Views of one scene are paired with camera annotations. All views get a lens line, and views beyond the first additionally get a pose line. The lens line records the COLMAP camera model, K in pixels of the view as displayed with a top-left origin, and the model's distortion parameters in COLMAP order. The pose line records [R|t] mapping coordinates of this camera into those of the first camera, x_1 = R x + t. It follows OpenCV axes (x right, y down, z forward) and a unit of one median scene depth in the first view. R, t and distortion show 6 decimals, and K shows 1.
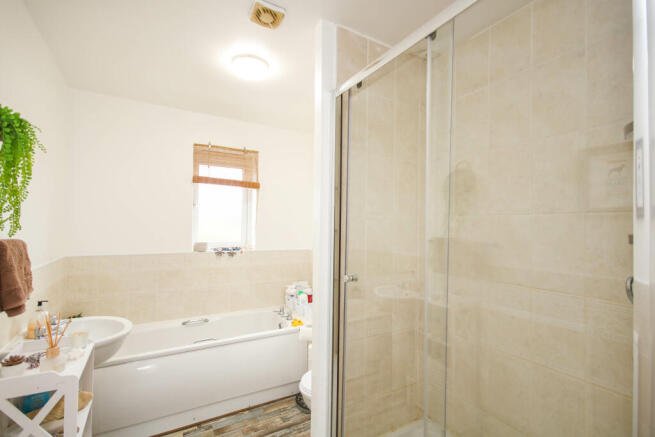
lens RADIAL K [[308.2, 0, 331.3], [0, 308.2, 224.6], [0, 0, 1]] dist [0.015766, 0.000159]
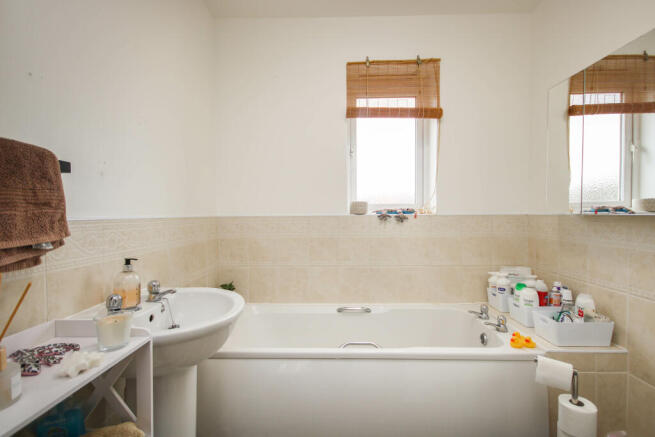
lens RADIAL K [[308.2, 0, 331.3], [0, 308.2, 224.6], [0, 0, 1]] dist [0.015766, 0.000159]
pose [[0.842098, -0.006242, -0.539288, -0.086832], [0.022757, 0.999454, 0.023967, 0.090194], [0.538844, -0.032455, 0.841780, 0.350358]]
